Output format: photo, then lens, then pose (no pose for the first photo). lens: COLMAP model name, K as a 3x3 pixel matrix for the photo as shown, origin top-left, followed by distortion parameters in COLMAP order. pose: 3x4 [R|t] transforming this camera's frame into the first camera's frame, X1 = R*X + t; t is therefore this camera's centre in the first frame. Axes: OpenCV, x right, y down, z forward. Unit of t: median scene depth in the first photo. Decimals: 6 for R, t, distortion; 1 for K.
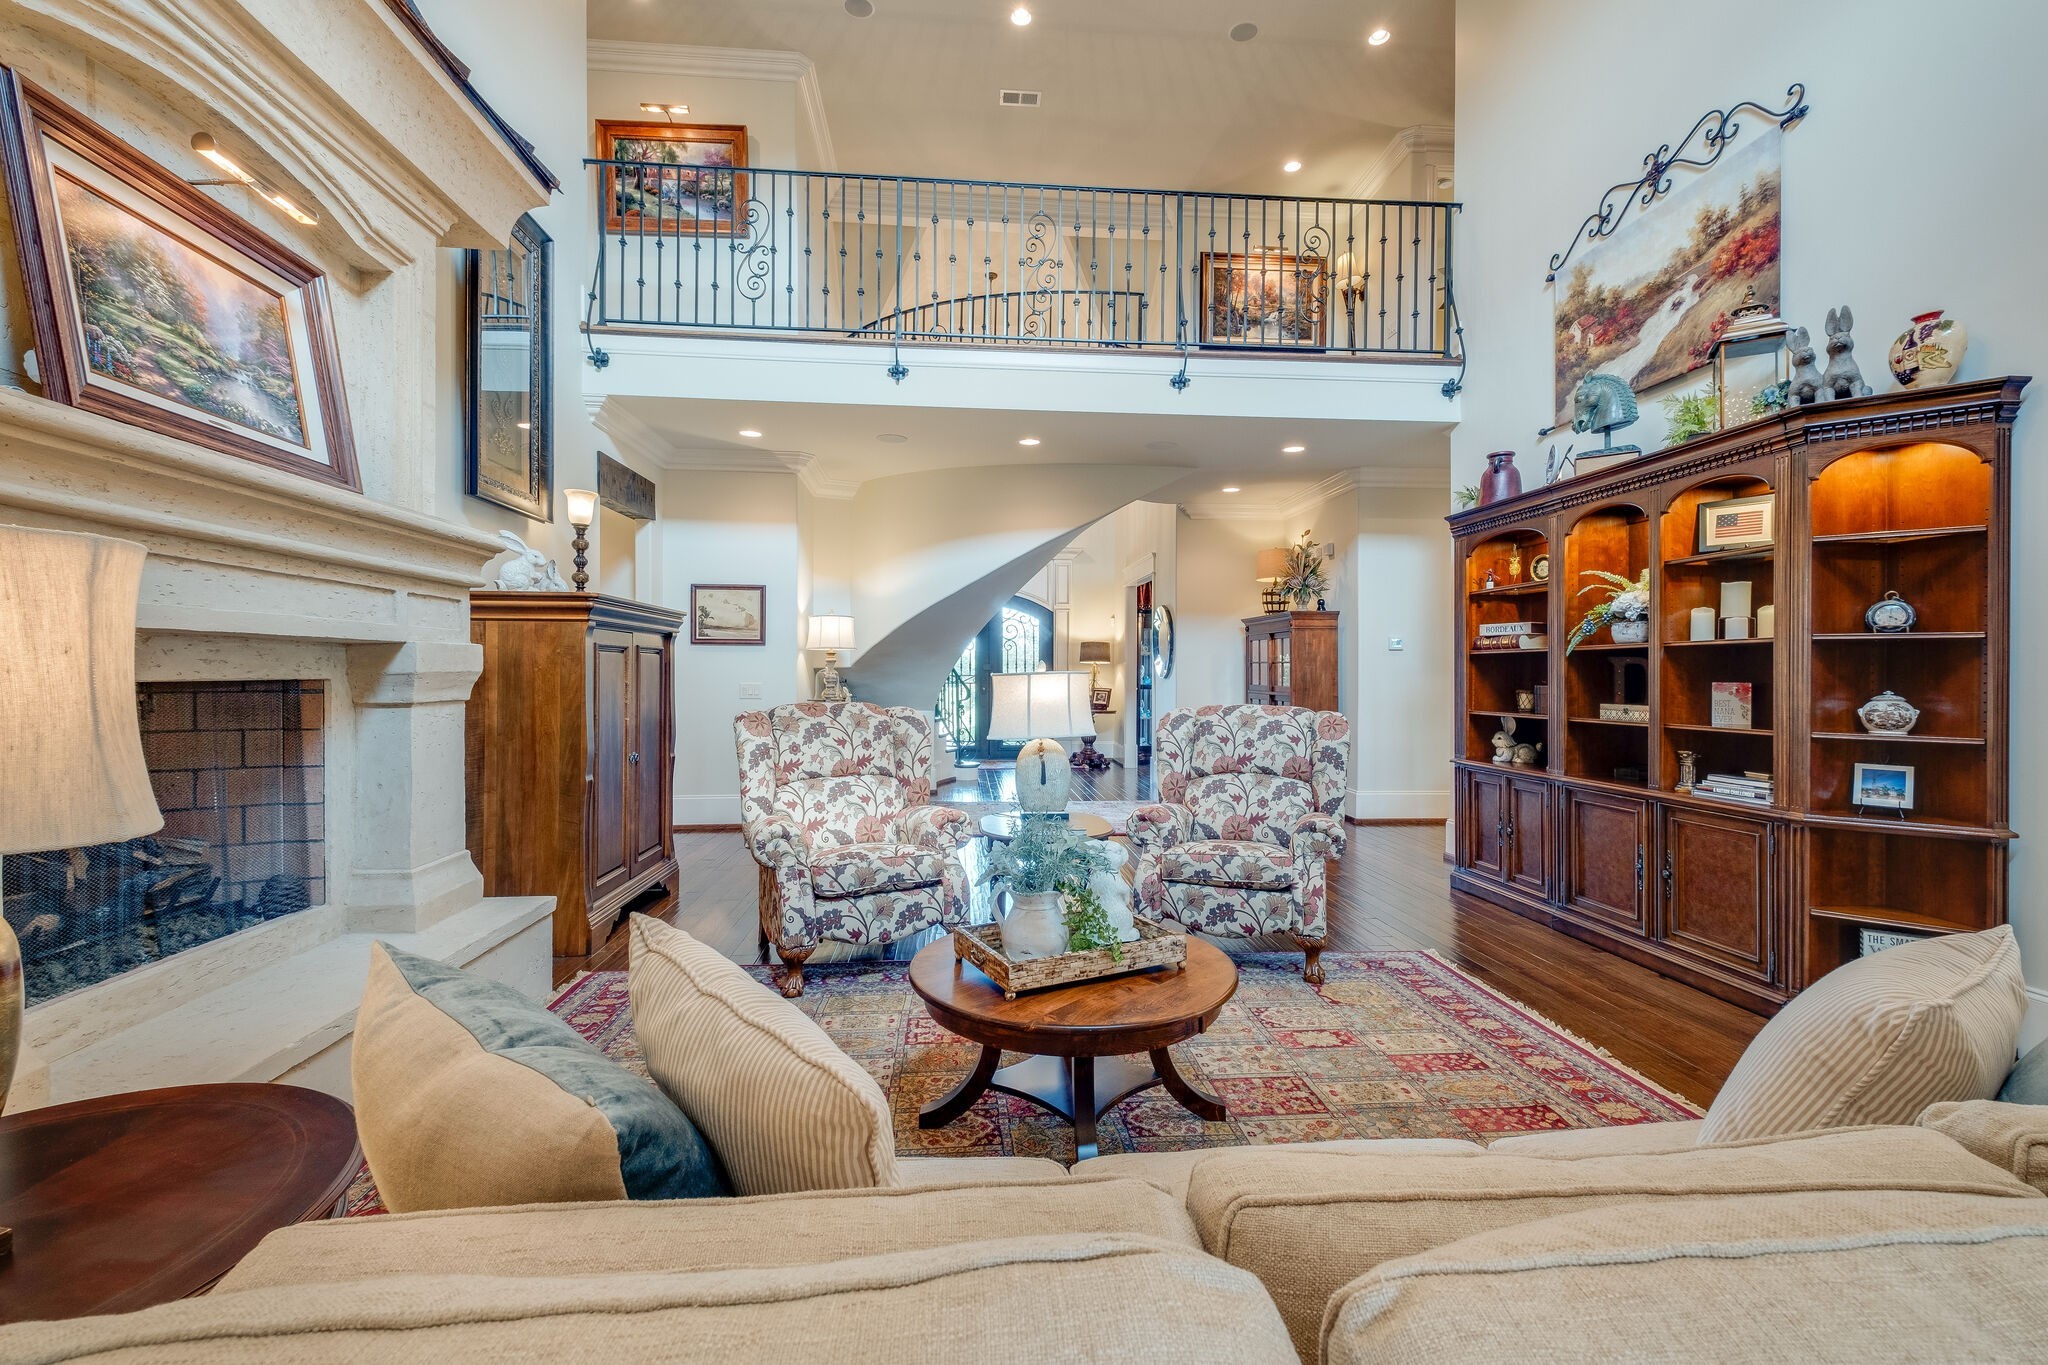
lens RADIAL K [[882.5, 0, 1032.4], [0, 882.5, 680.4], [0, 0, 1]] dist [0.009268, -0.002065]
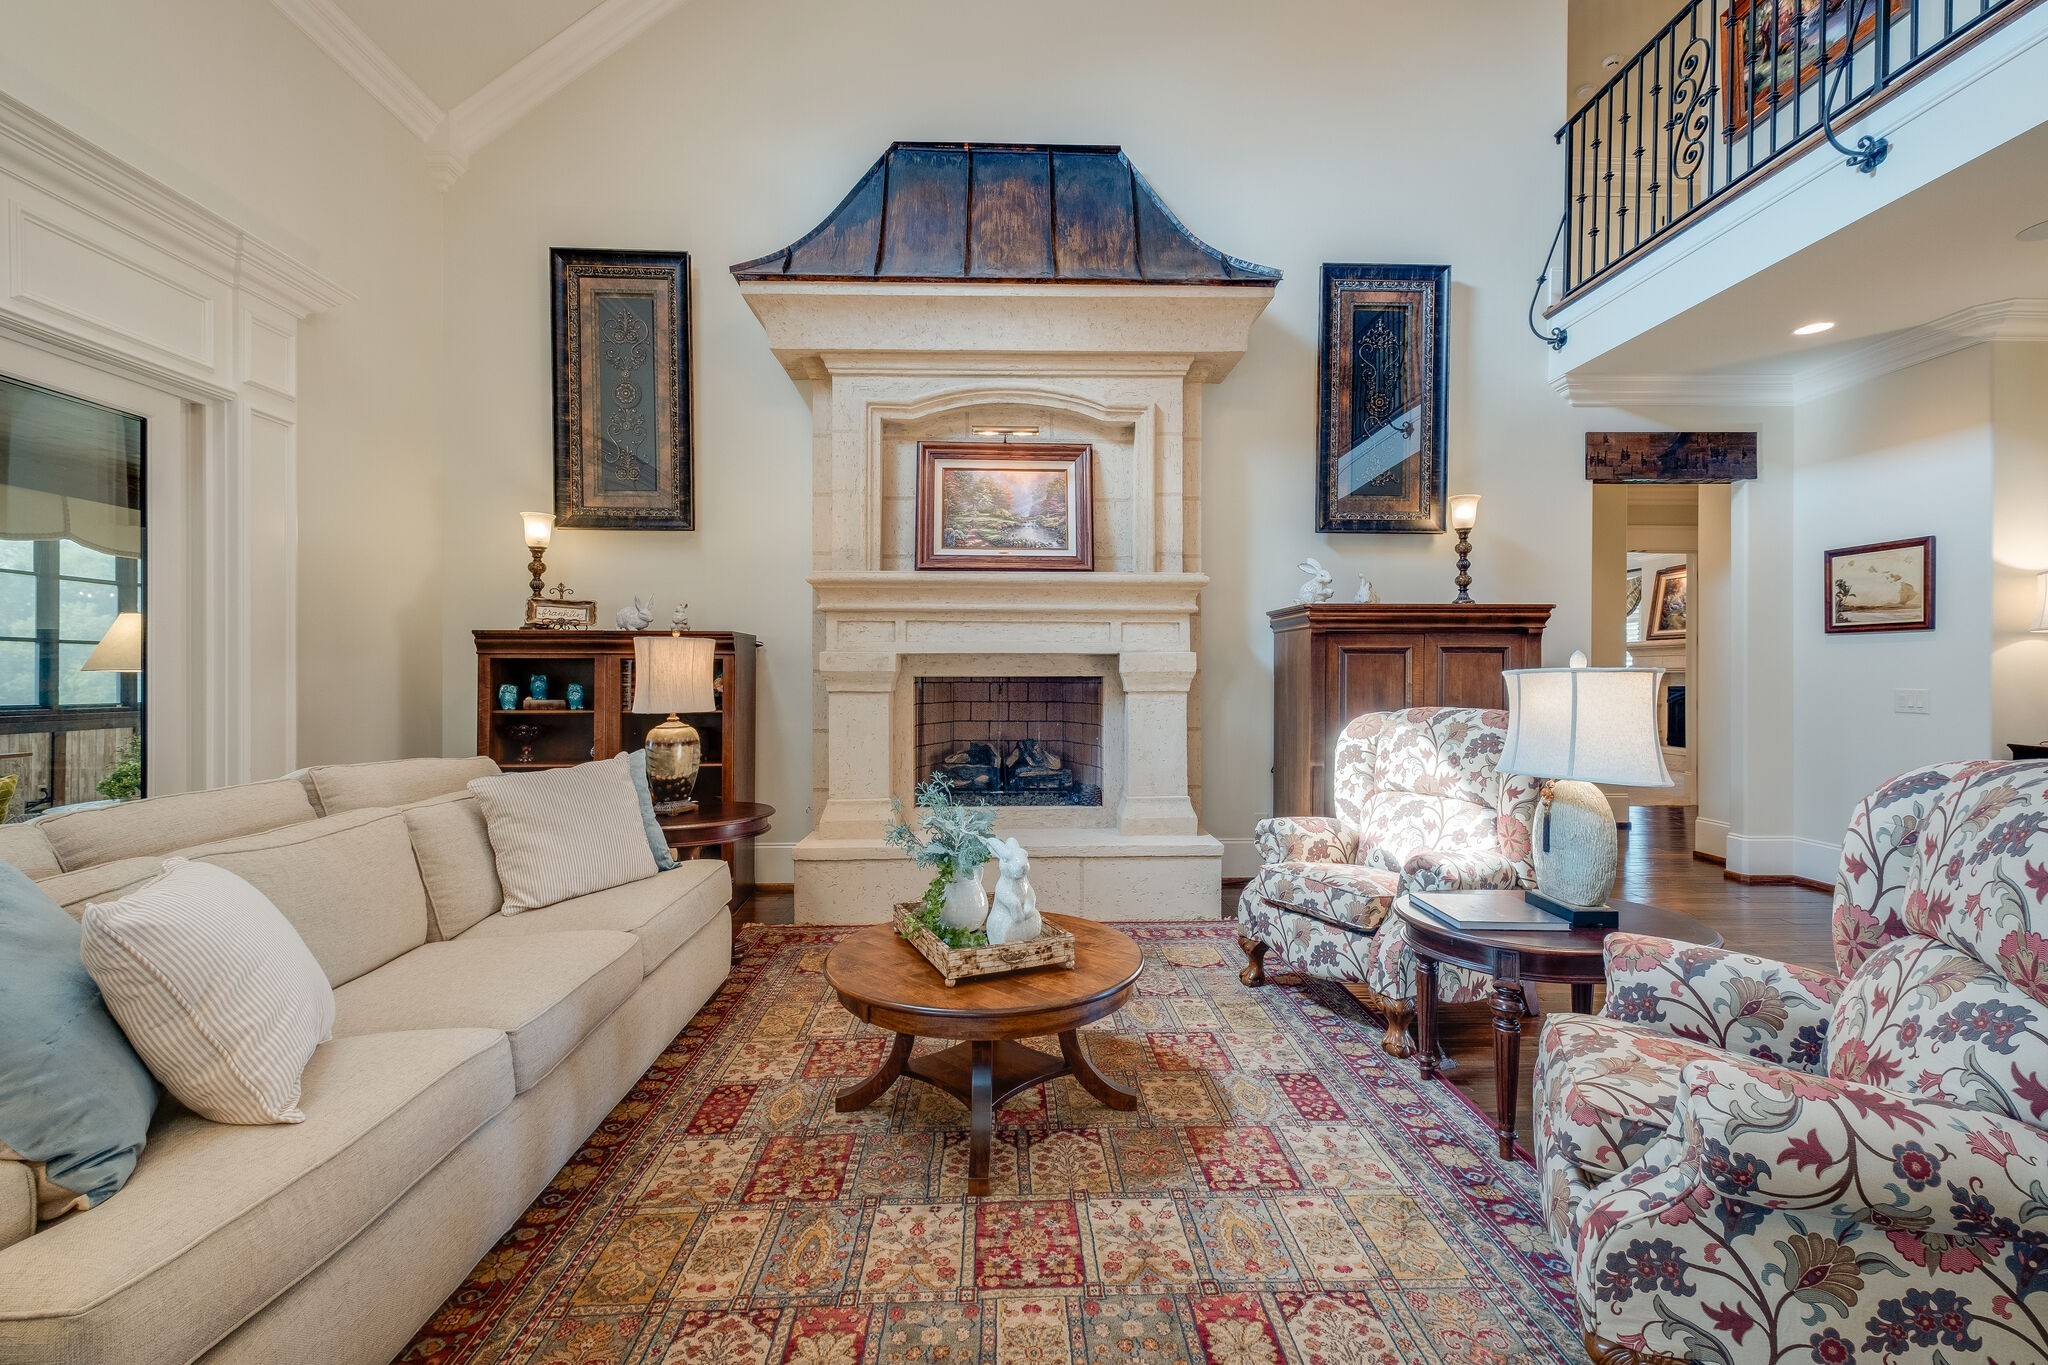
lens RADIAL K [[882.5, 0, 1033.6], [0, 882.5, 677.6], [0, 0, 1]] dist [0.009268, -0.002065]
pose [[-0.059400, 0.003023, -0.998230, 0.652507], [-0.009991, 0.999944, 0.003623, -0.002516], [0.998184, 0.010188, -0.059367, 0.679674]]
